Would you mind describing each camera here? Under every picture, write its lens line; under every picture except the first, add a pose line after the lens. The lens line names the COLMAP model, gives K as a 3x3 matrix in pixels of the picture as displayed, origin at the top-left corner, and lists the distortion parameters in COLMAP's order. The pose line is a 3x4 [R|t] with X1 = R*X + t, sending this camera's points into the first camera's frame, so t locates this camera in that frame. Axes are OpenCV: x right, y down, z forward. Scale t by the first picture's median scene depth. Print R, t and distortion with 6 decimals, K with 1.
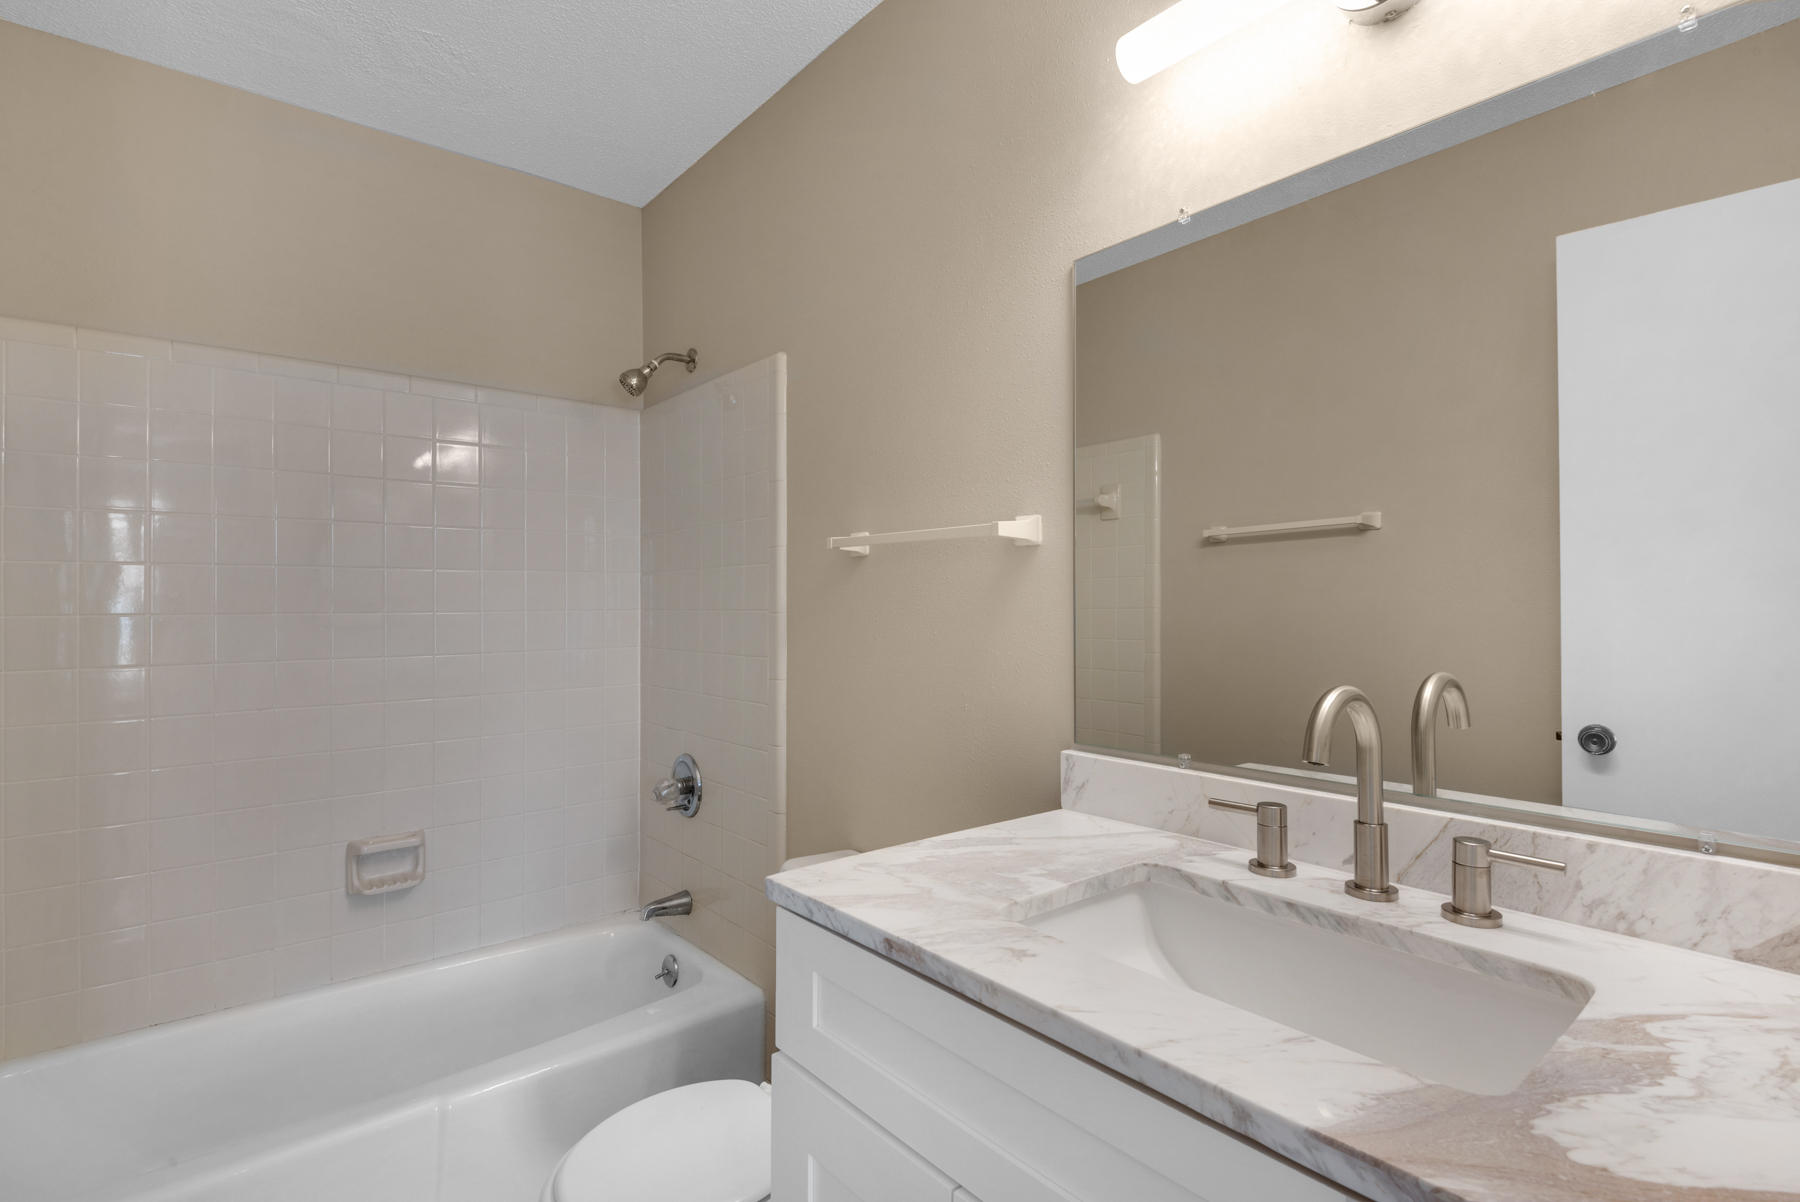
lens RADIAL K [[900.1, 0, 892.4], [0, 900.1, 593.5], [0, 0, 1]] dist [-0.015102, 0.000352]
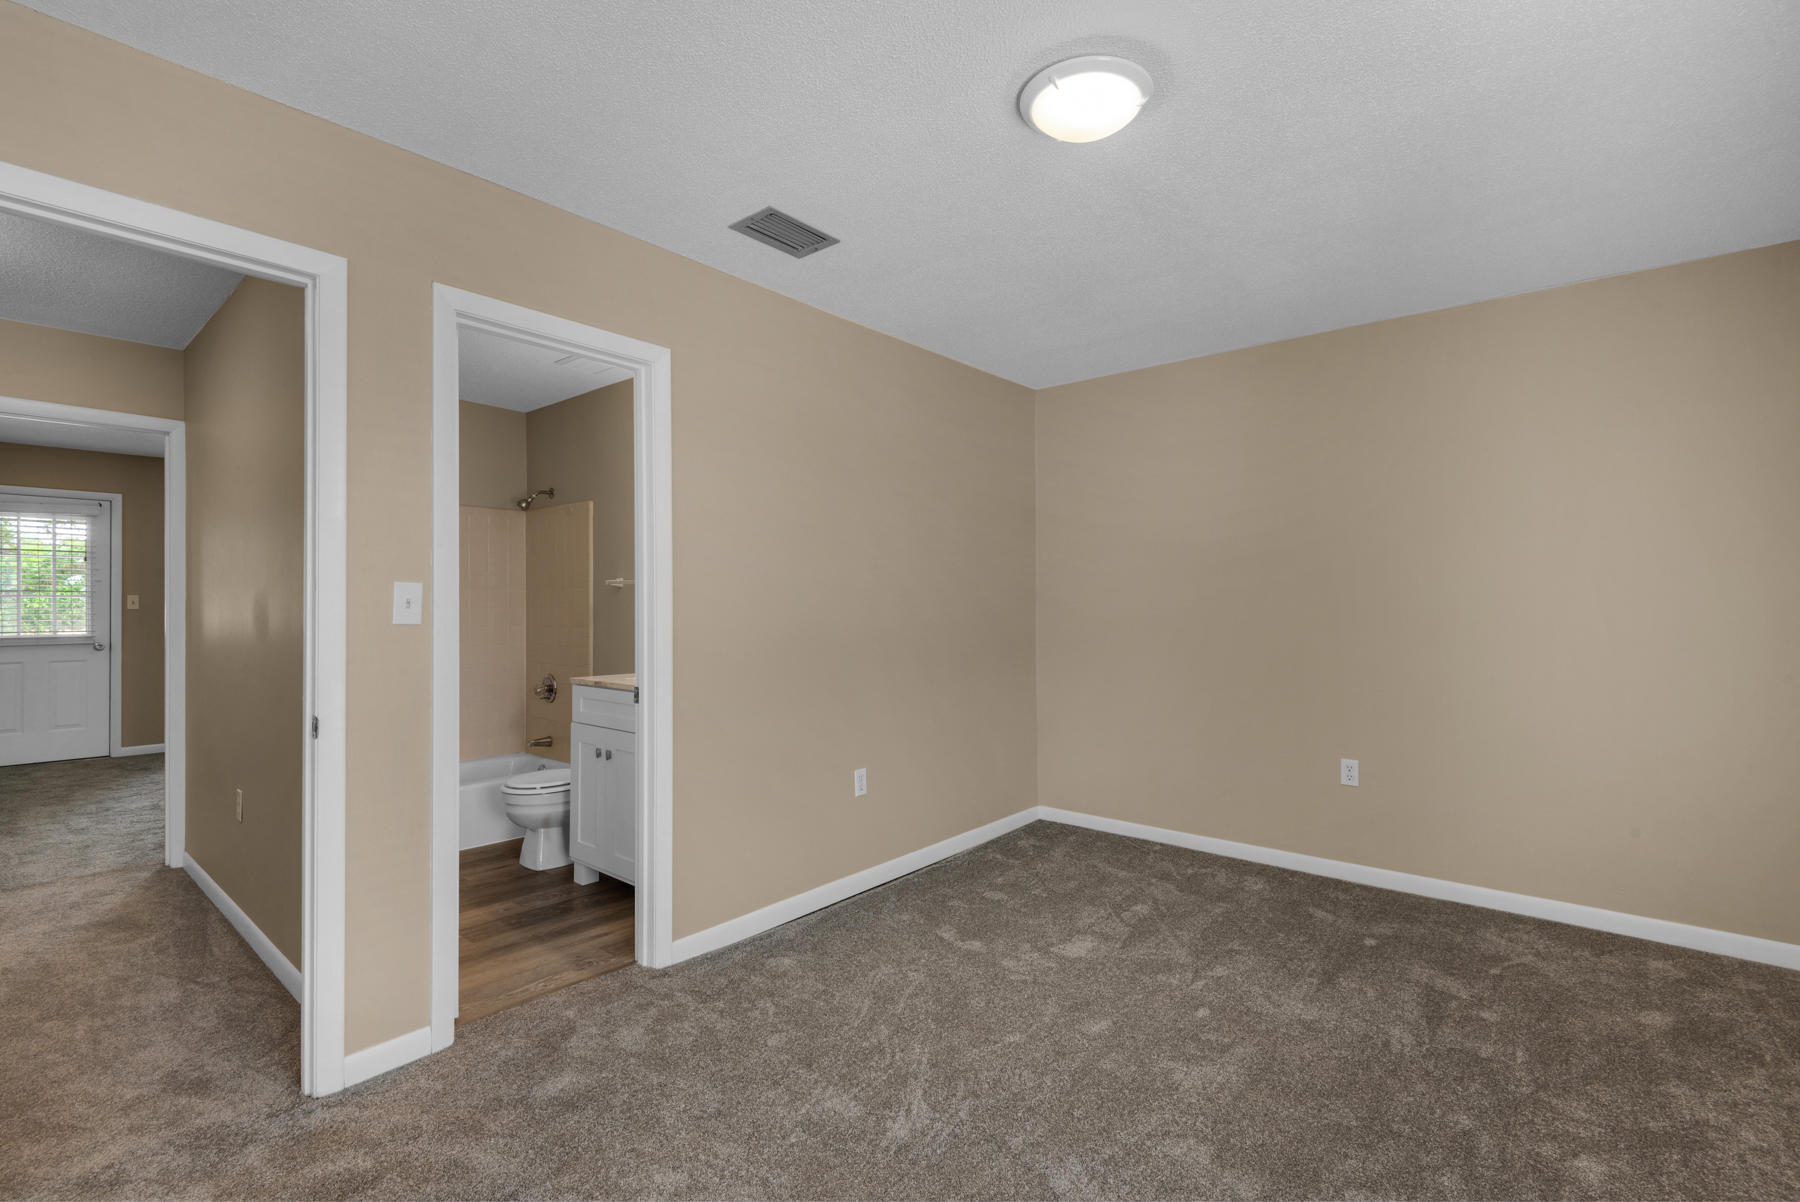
lens RADIAL K [[815.5, 0, 896.2], [0, 815.5, 600.2], [0, 0, 1]] dist [0.006766, -0.008340]
pose [[0.985019, -0.000194, 0.172448, 0.263725], [-0.001136, 0.999970, 0.007616, -0.018045], [-0.172445, -0.007697, 0.984989, -1.117946]]
